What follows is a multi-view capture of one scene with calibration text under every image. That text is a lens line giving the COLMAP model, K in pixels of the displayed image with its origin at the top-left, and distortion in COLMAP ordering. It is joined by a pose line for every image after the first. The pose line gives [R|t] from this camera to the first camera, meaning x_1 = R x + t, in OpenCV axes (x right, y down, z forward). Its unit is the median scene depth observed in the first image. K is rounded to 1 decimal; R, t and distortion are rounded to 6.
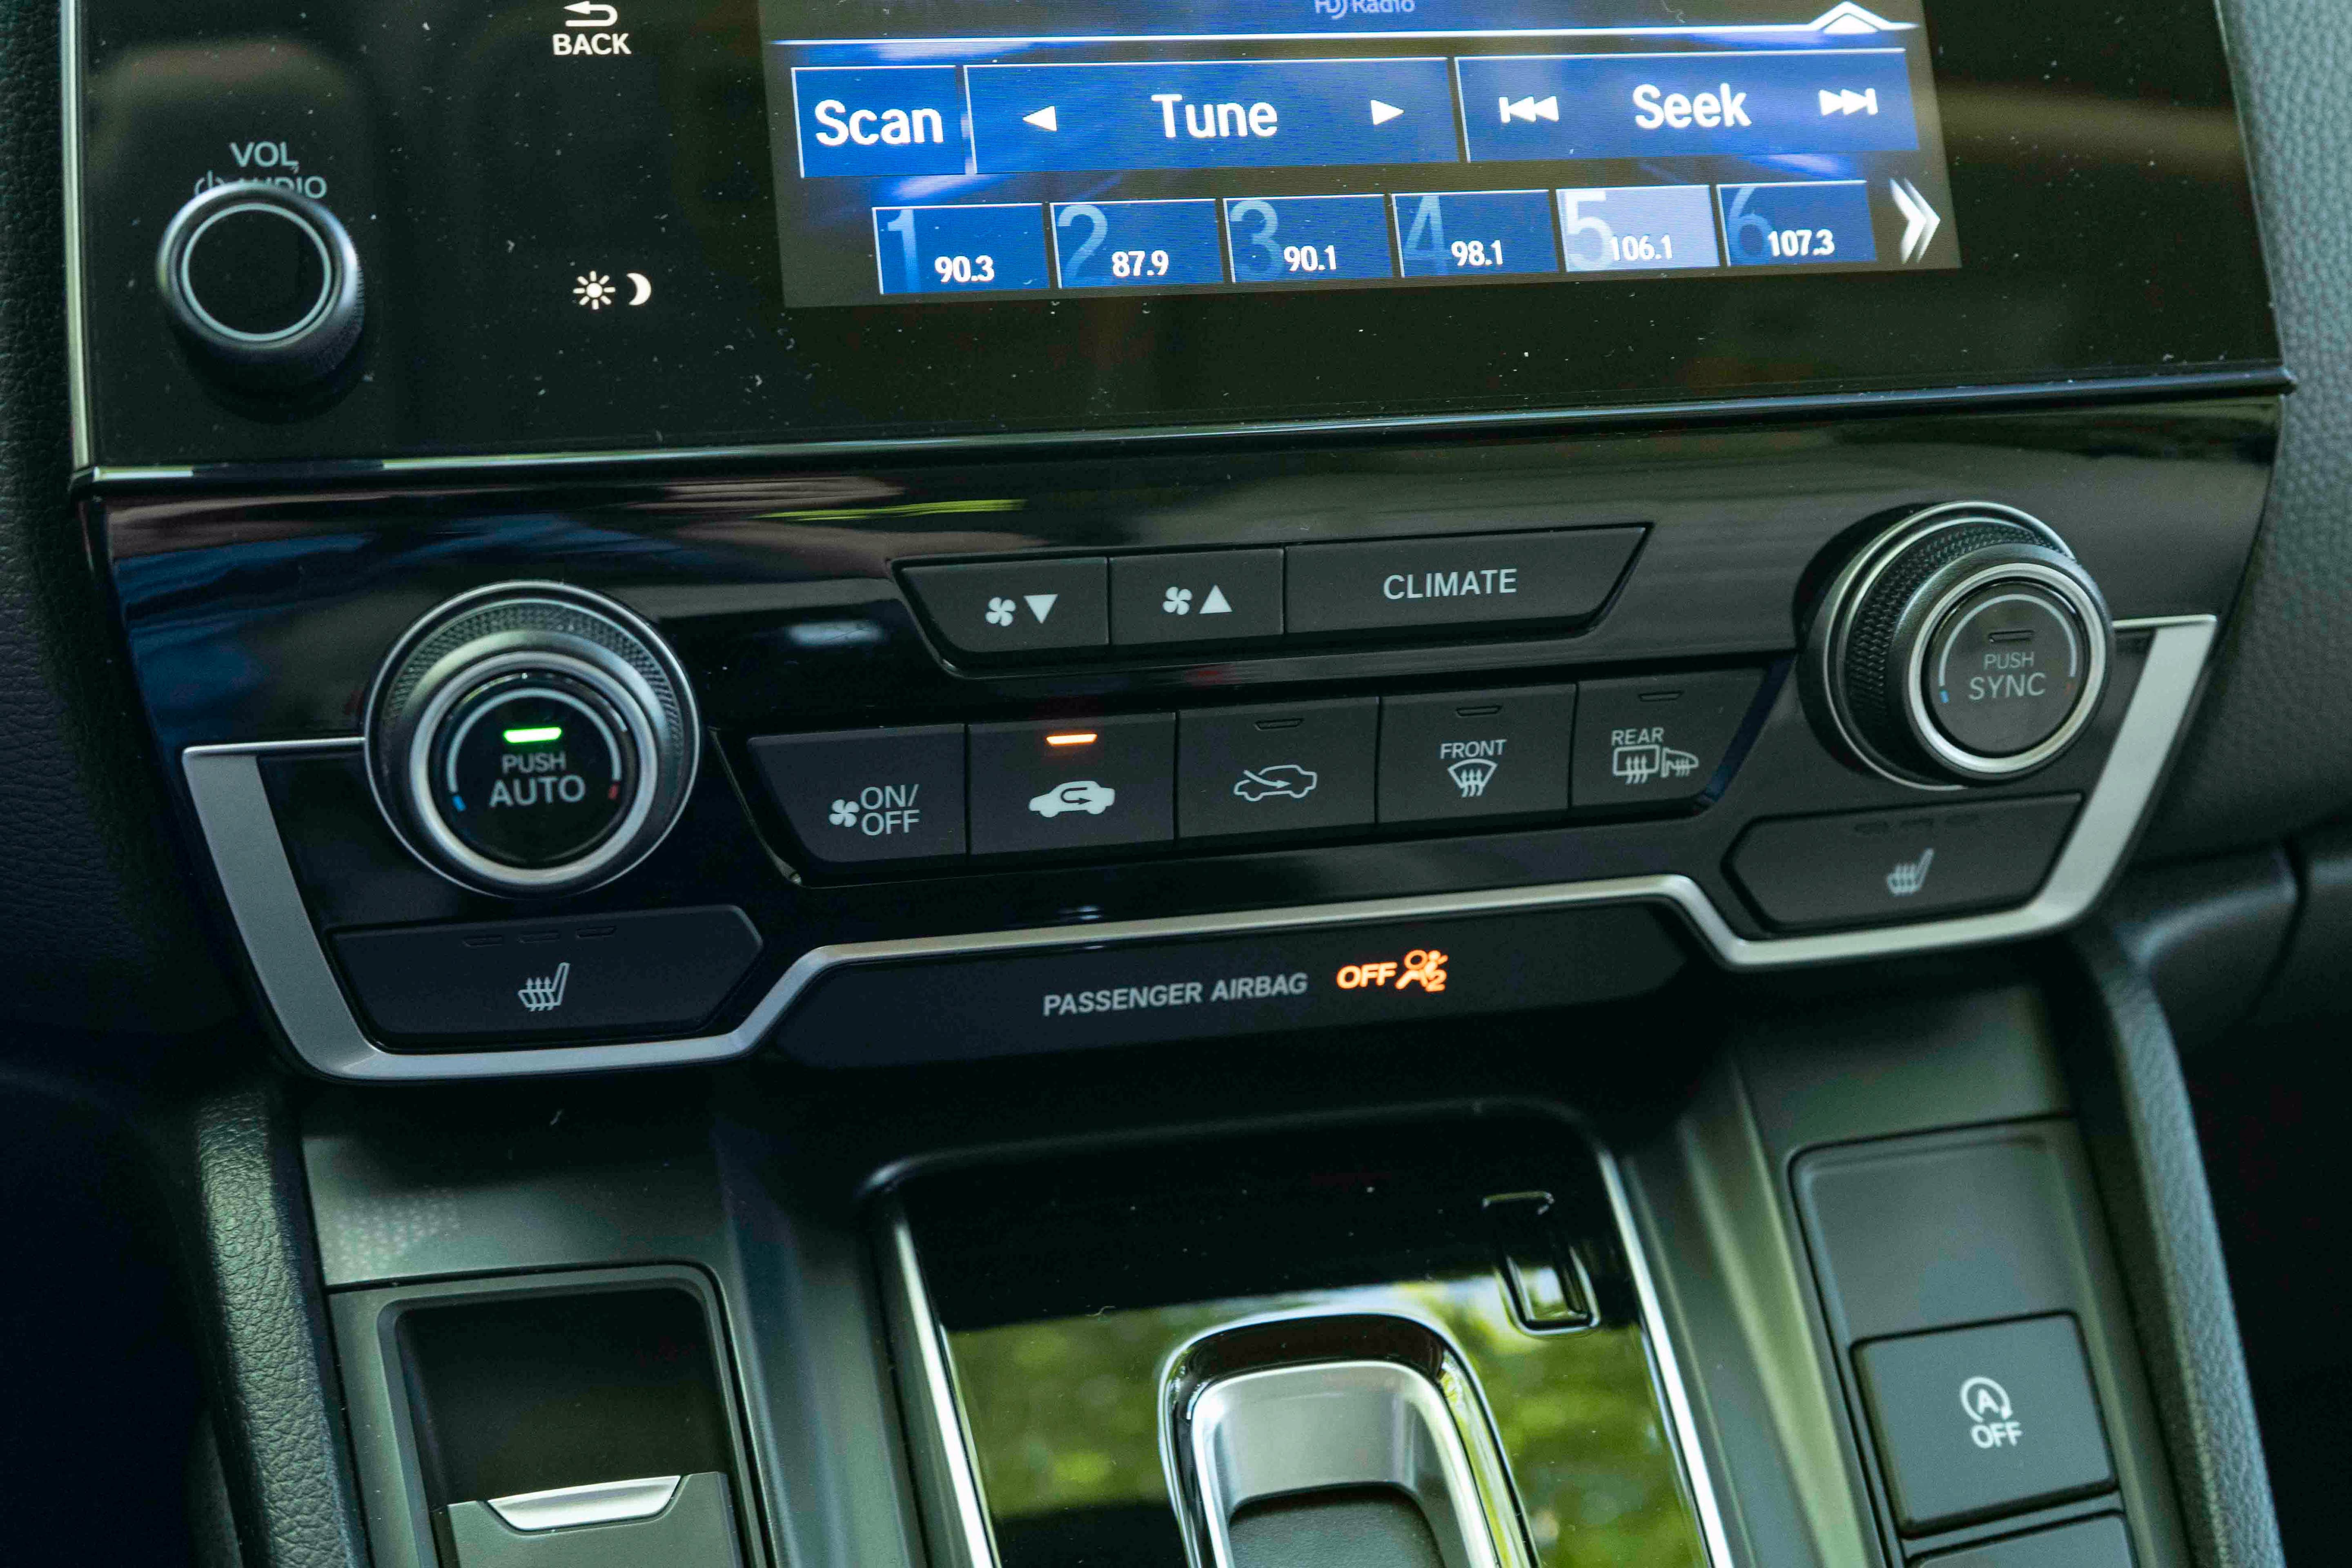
lens RADIAL K [[2841.1, 0, 1165.7], [0, 2841.1, 799.9], [0, 0, 1]] dist [0.016028, 0.000000]
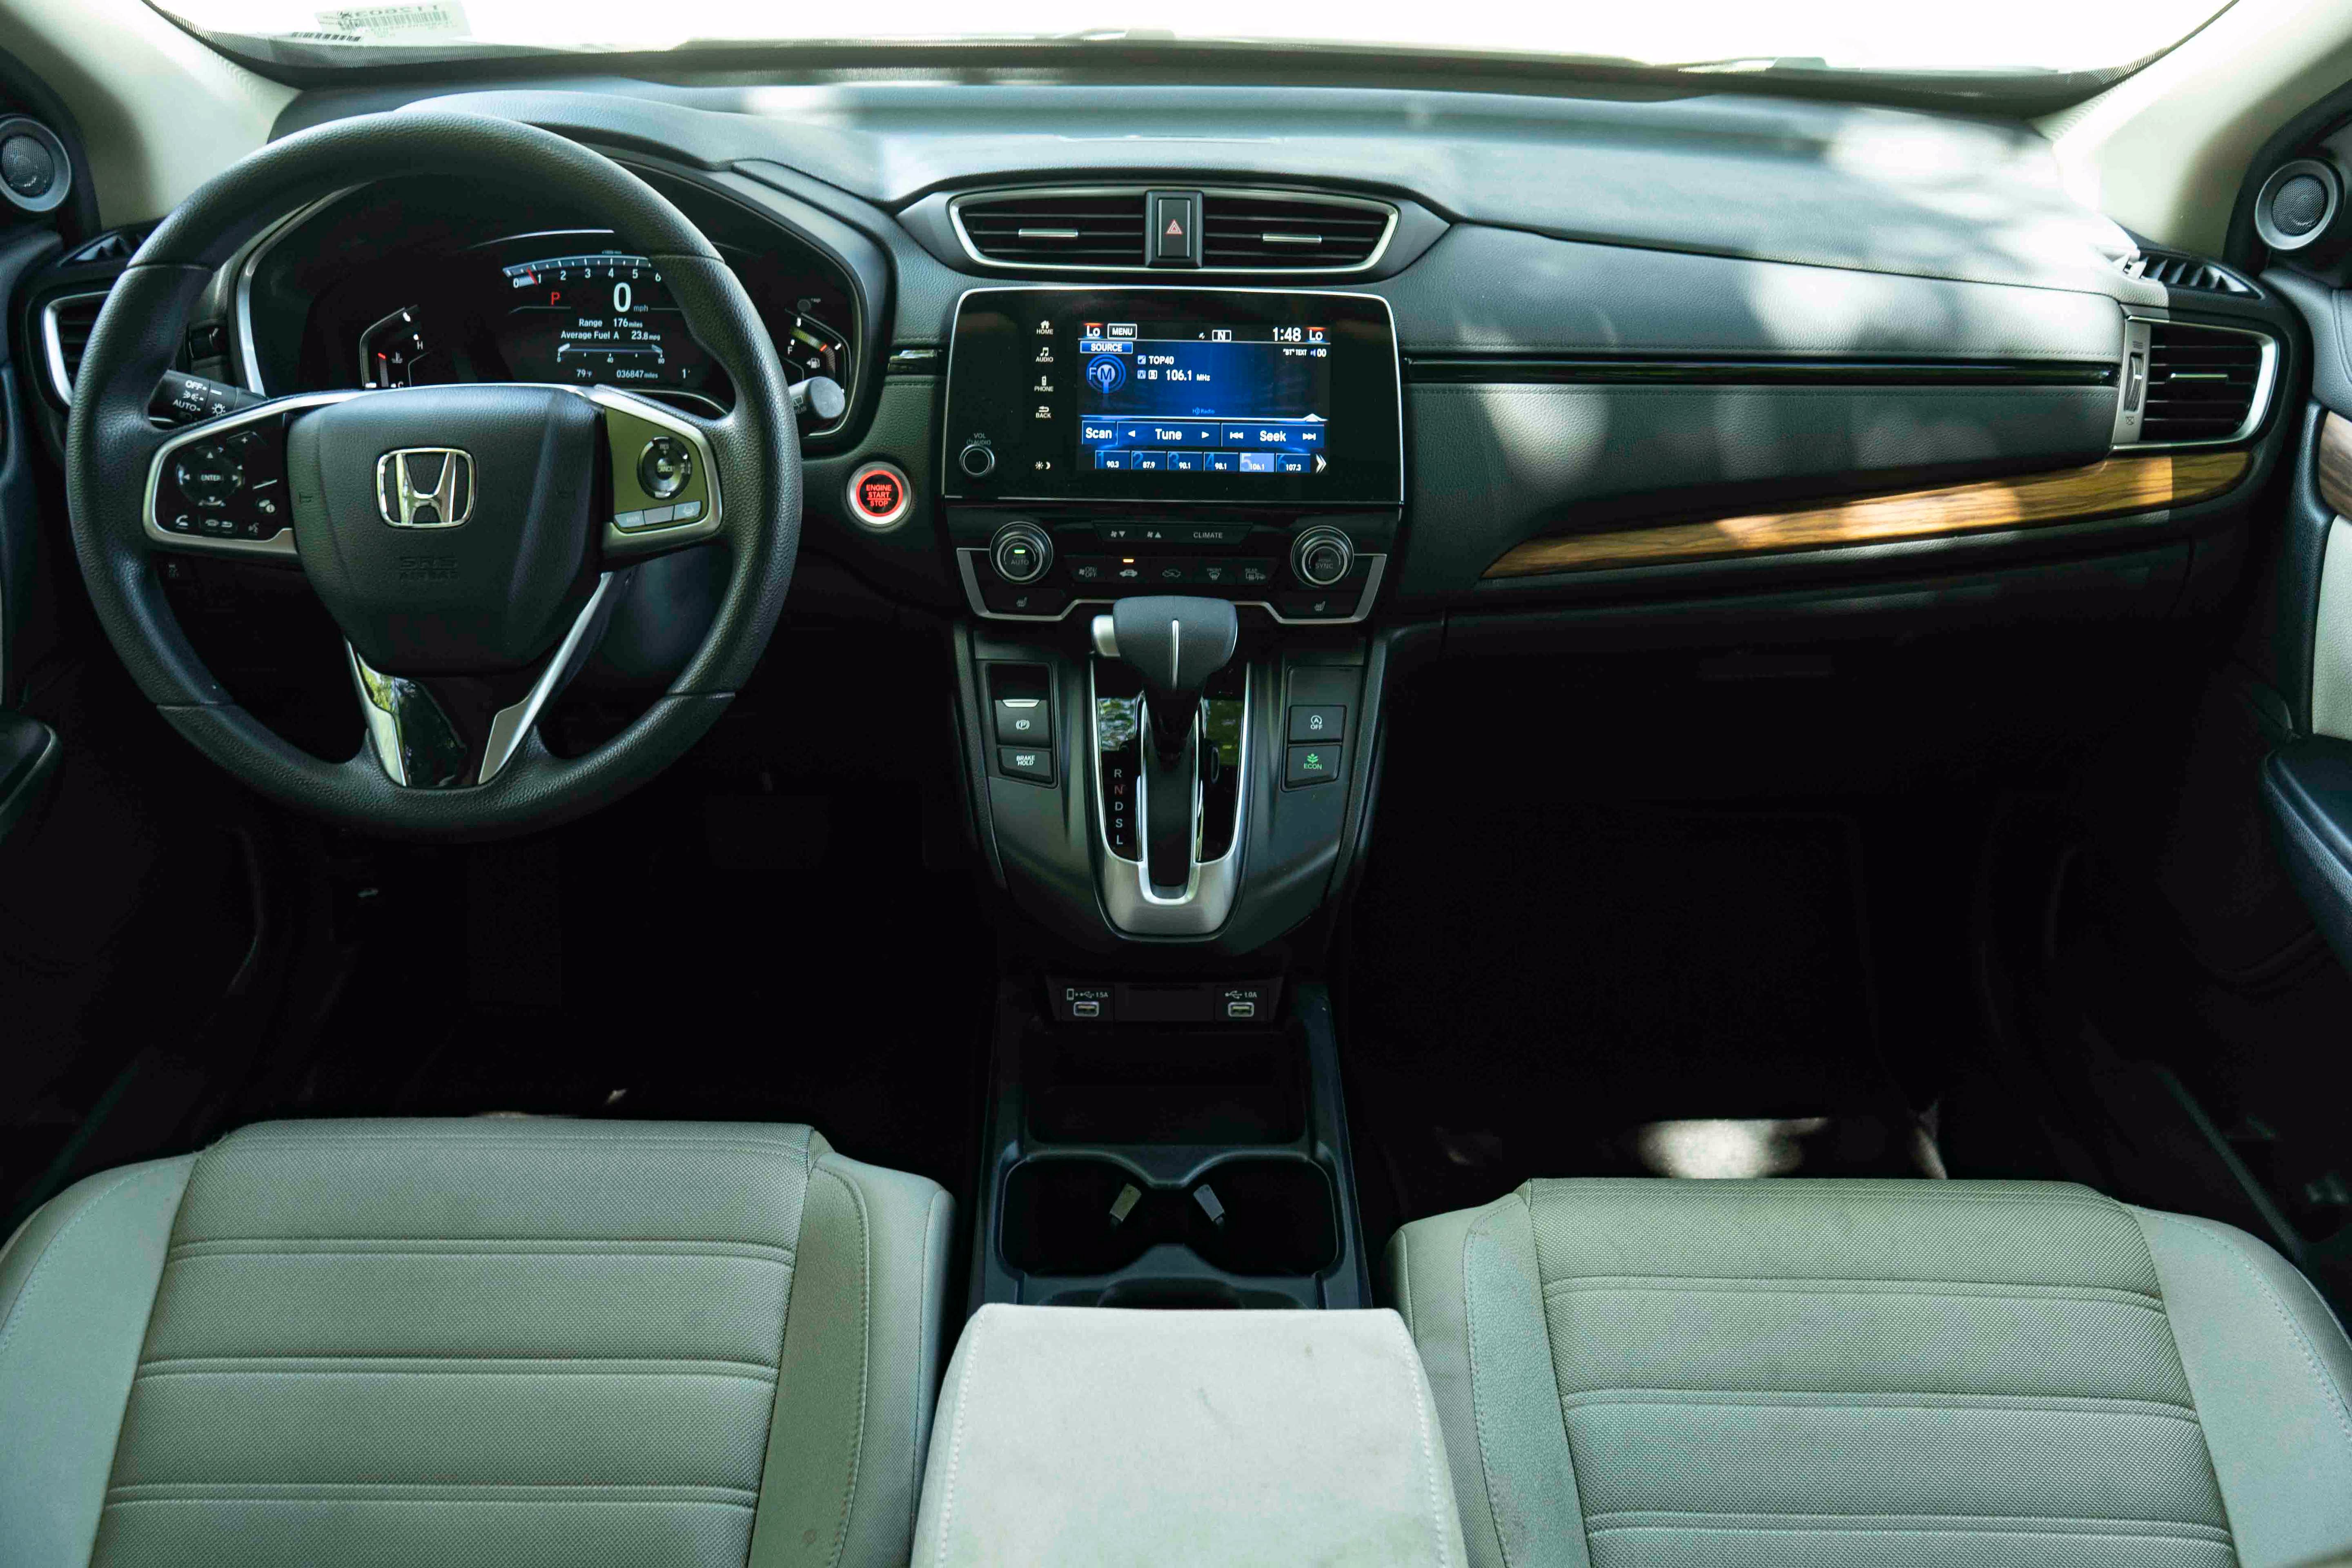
lens RADIAL K [[1899.4, 0, 1180.5], [0, 1899.4, 773.0], [0, 0, 1]] dist [0.028678, -0.003015]
pose [[0.975505, 0.102380, -0.194703, 0.722404], [-0.085282, 0.991886, 0.094281, 0.024662], [0.202775, -0.075367, 0.976321, -2.187334]]
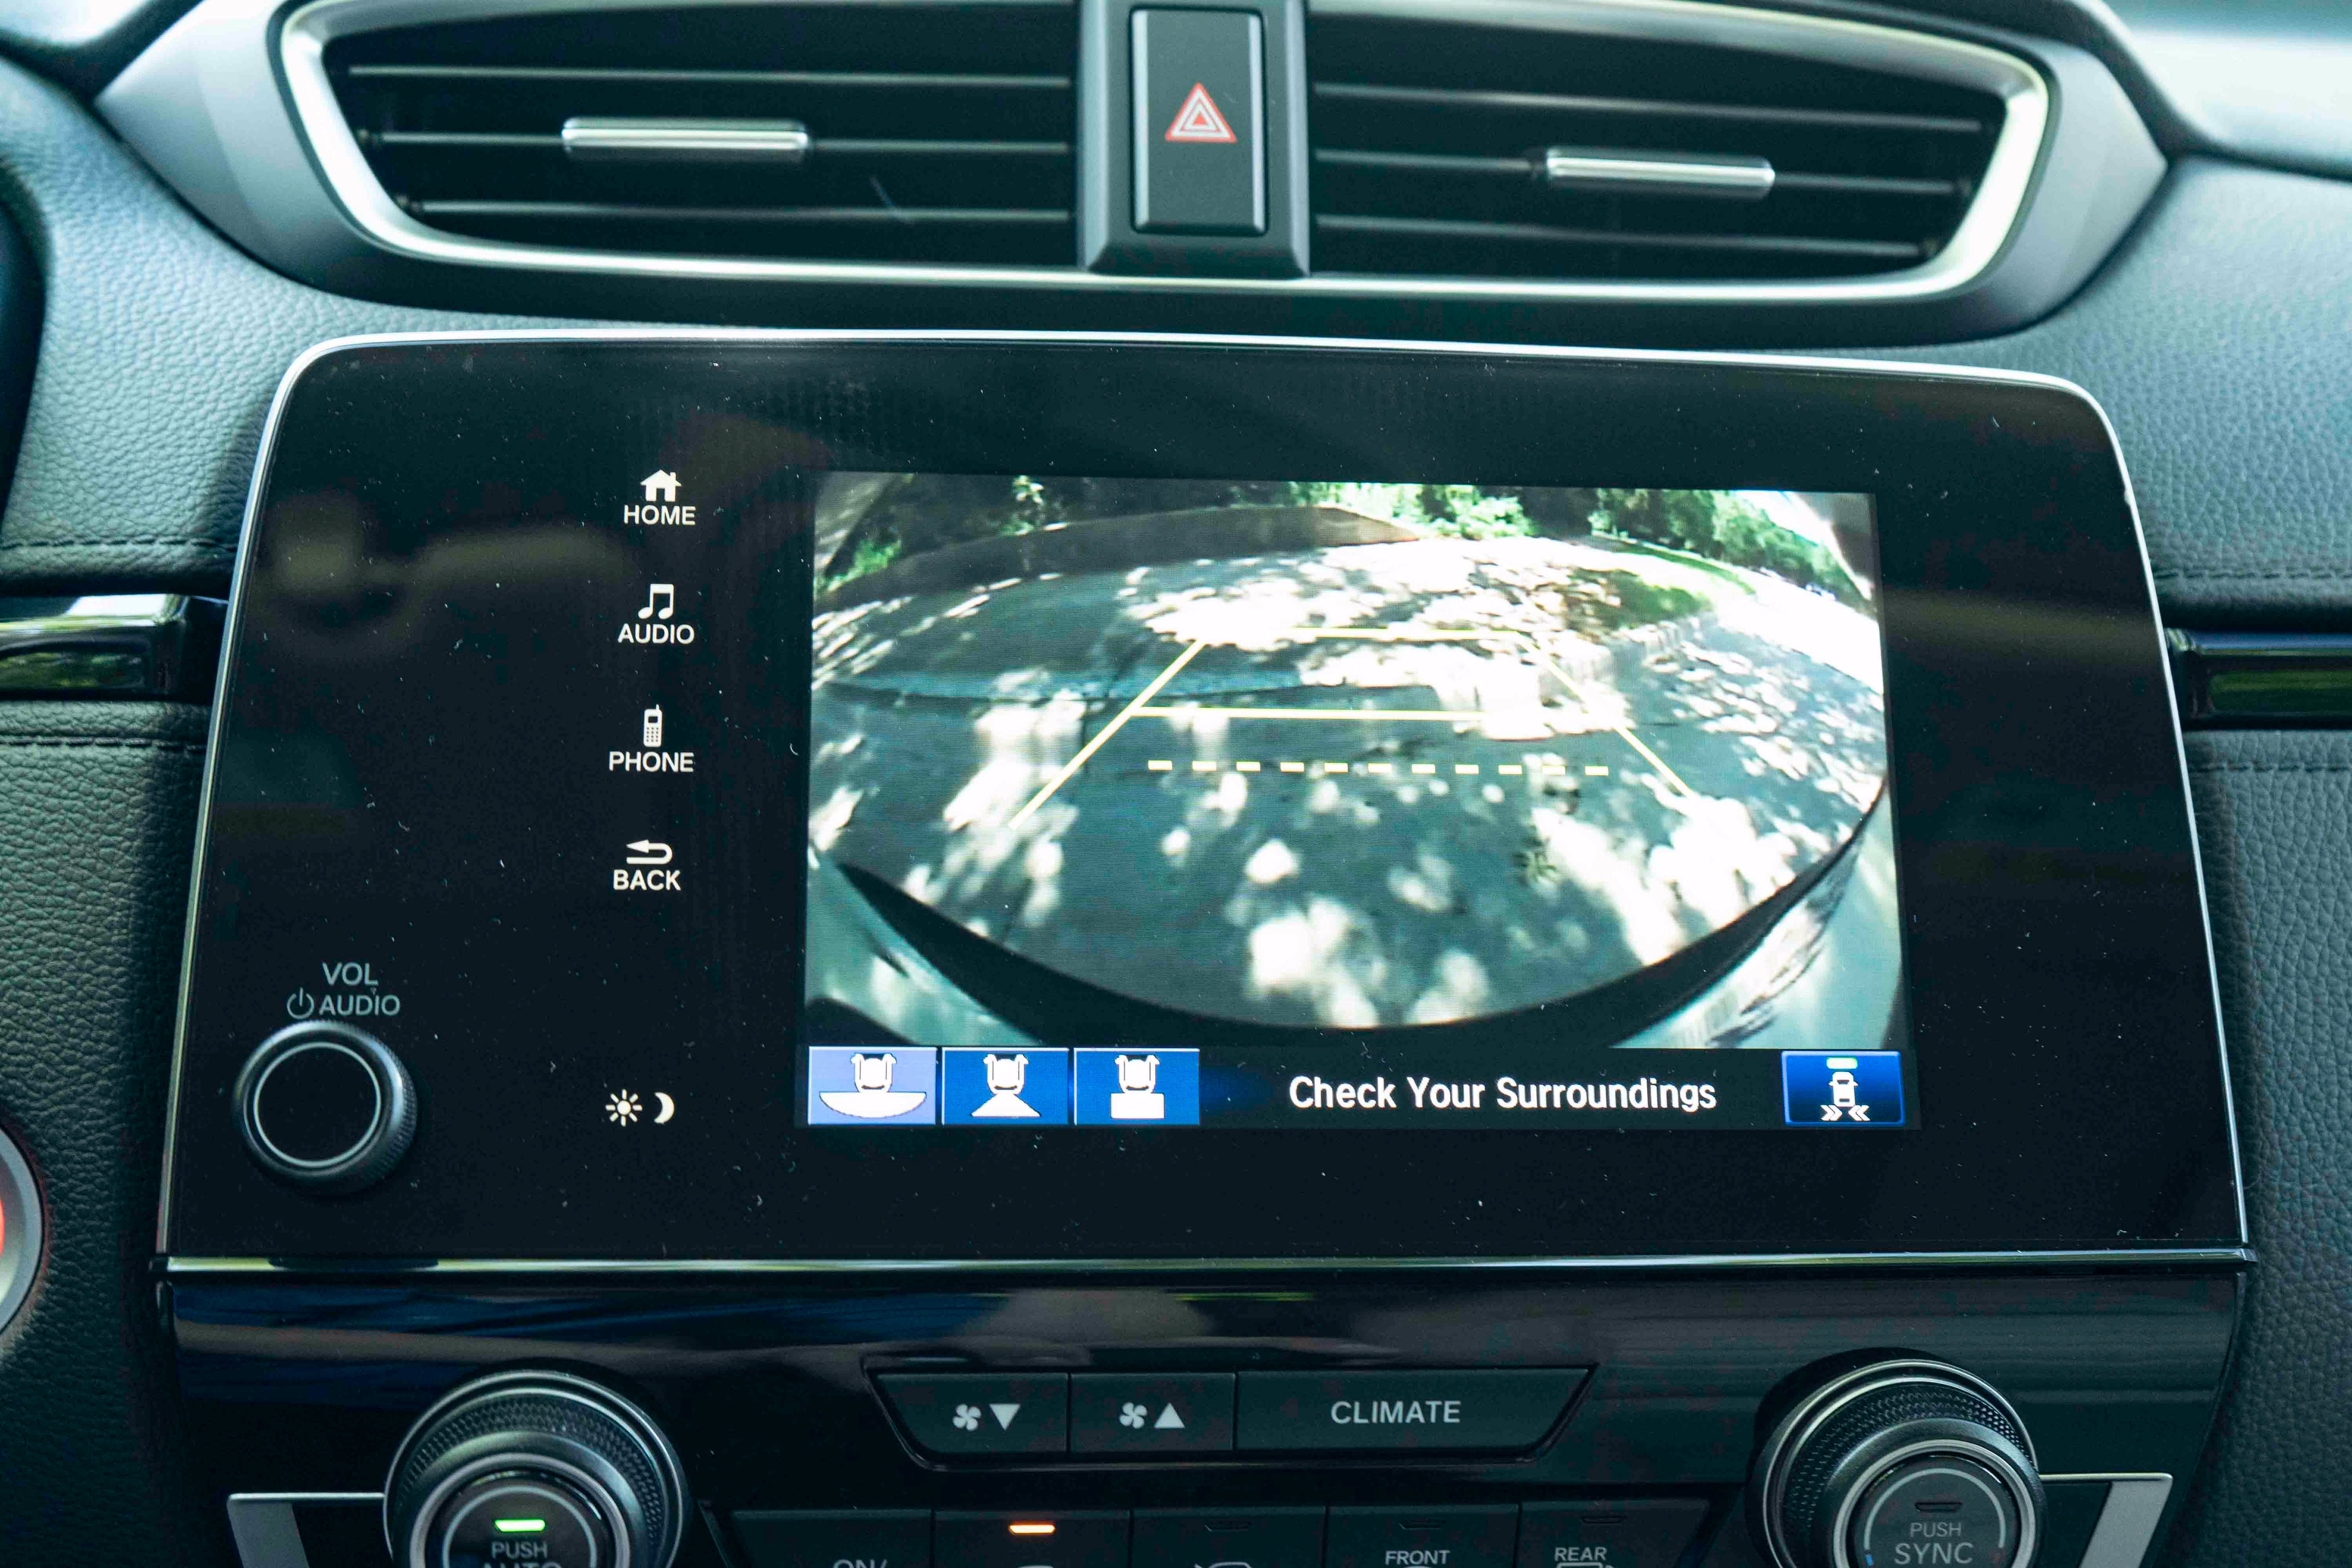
lens RADIAL K [[2841.1, 0, 1173.8], [0, 2841.1, 785.1], [0, 0, 1]] dist [0.016028, 0.000000]
pose [[0.989706, 0.064586, -0.127713, 0.138092], [-0.075361, 0.993827, -0.081415, -0.215414], [0.121666, 0.090201, 0.988464, -0.084484]]
